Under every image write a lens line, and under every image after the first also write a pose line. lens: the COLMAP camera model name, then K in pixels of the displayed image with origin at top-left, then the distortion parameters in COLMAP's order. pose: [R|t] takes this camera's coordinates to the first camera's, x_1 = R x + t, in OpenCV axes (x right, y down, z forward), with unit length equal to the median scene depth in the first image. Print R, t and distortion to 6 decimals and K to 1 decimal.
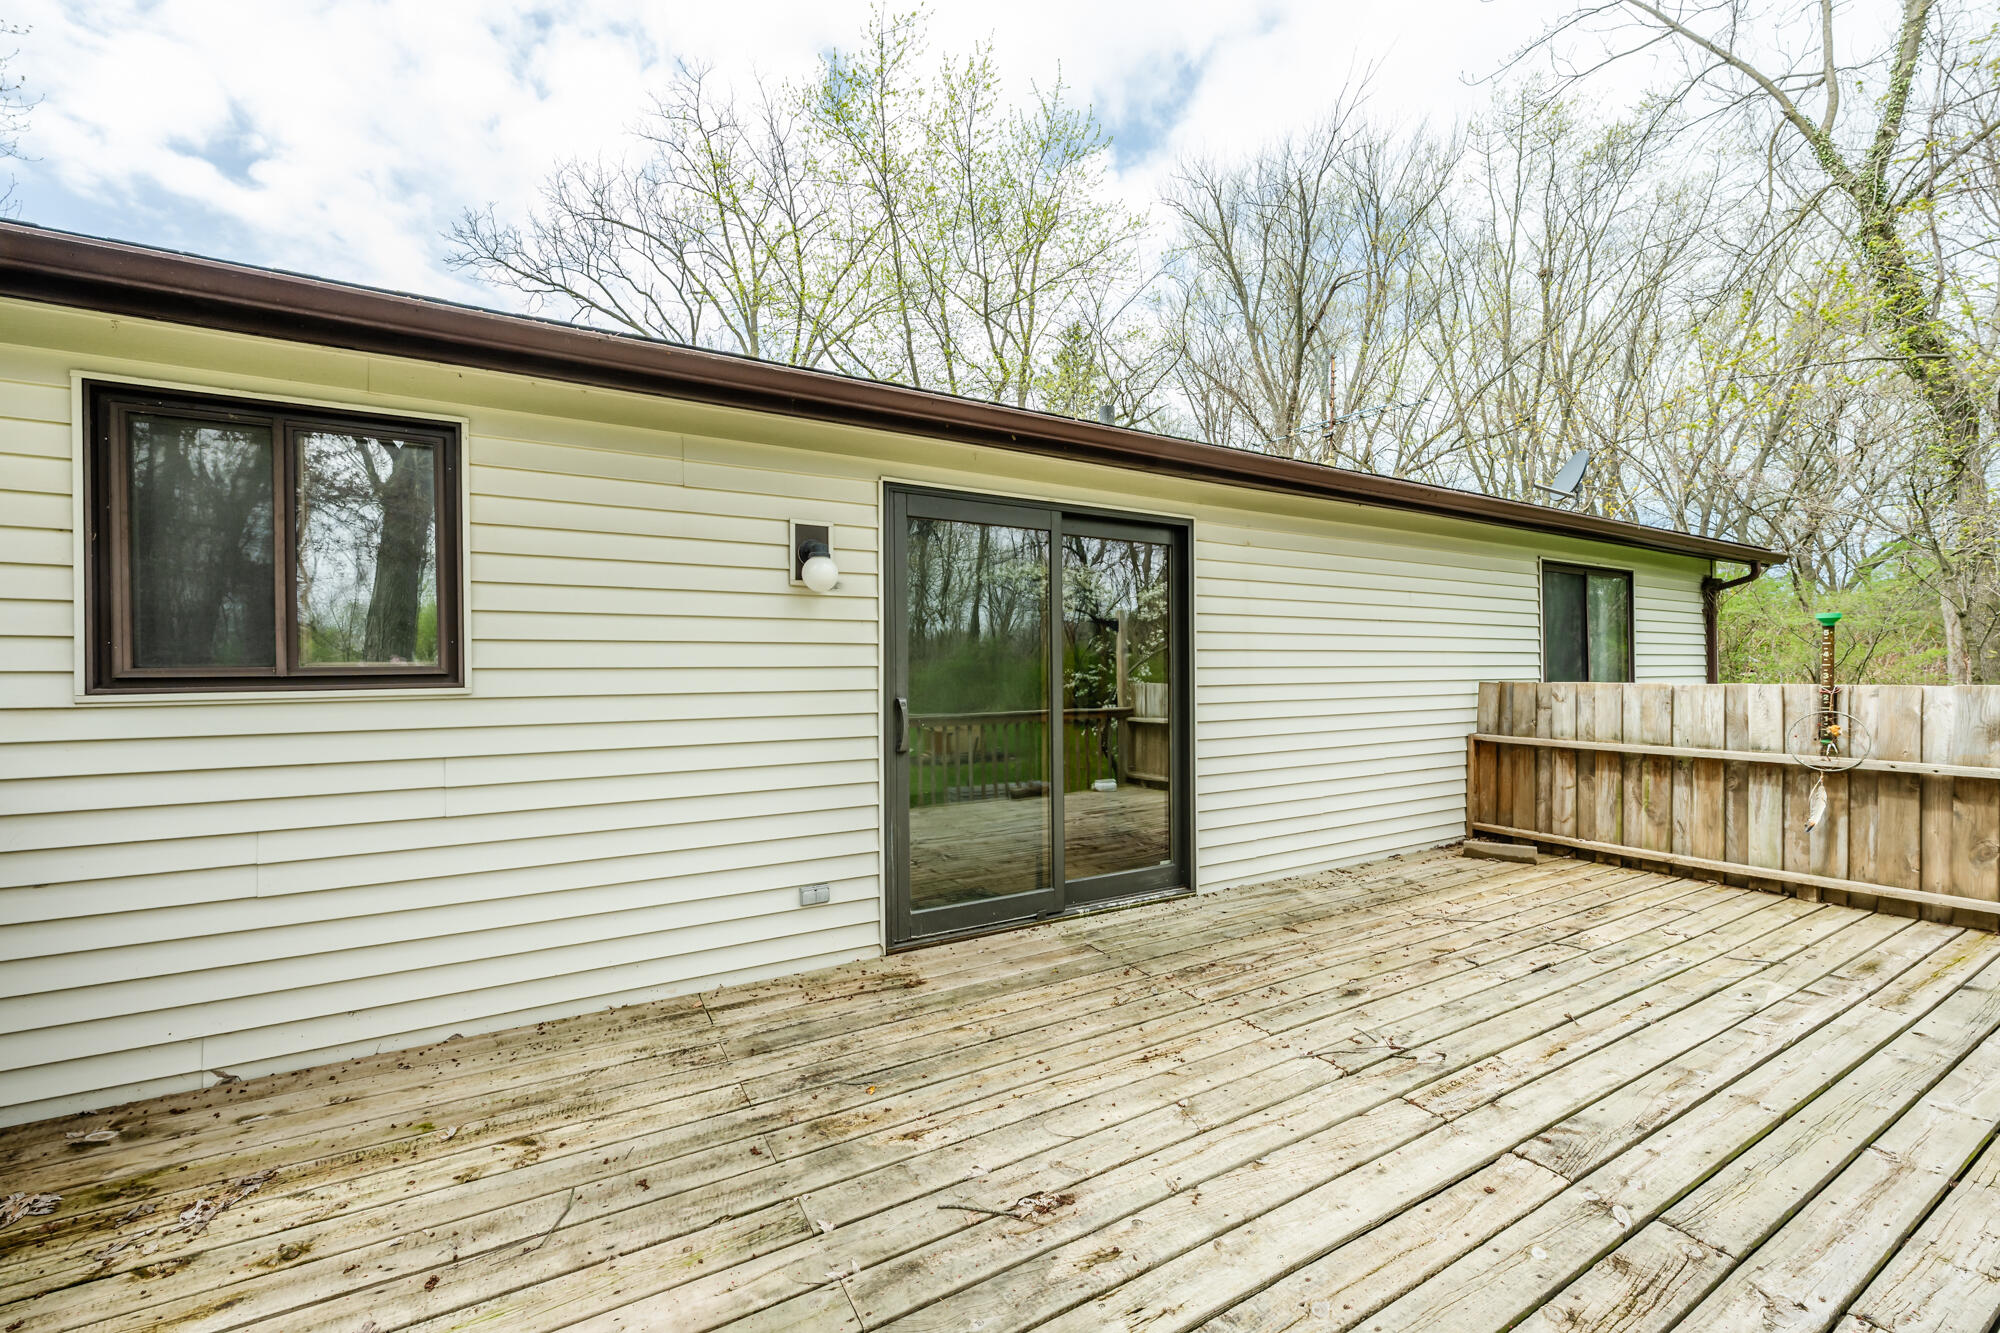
lens RADIAL K [[802.5, 0, 1000.0], [0, 802.5, 666.5], [0, 0, 1]] dist [-0.000270, -0.000033]
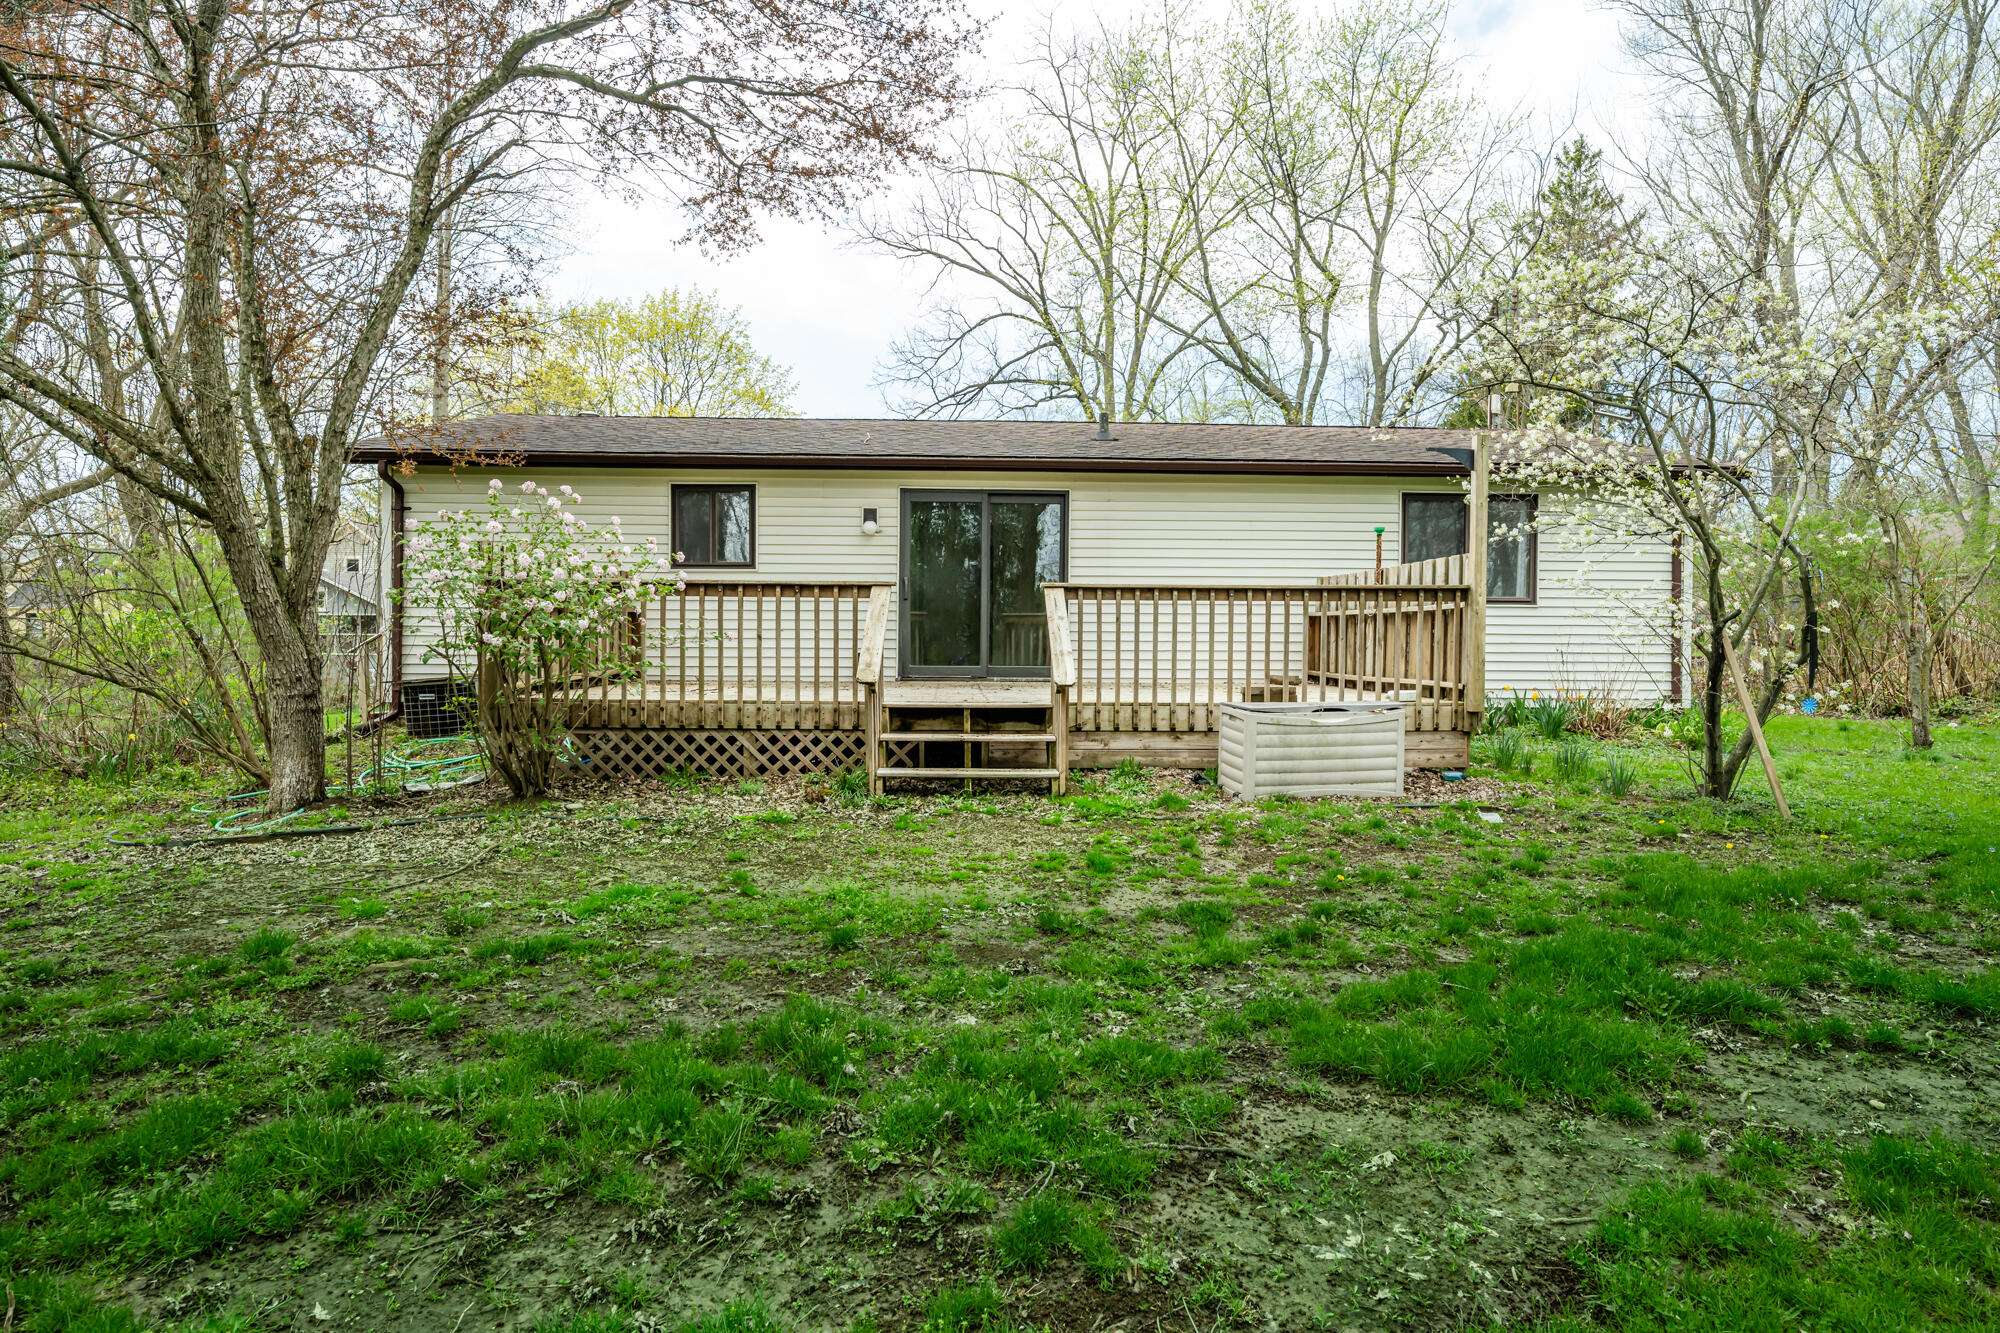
lens RADIAL K [[1122.6, 0, 1000.0], [0, 1122.6, 666.5], [0, 0, 1]] dist [0.000438, 0.000062]
pose [[0.881117, 0.014377, -0.472679, 1.762108], [-0.003166, 0.999695, 0.024507, 0.230481], [0.472887, -0.020097, 0.880894, -1.907698]]
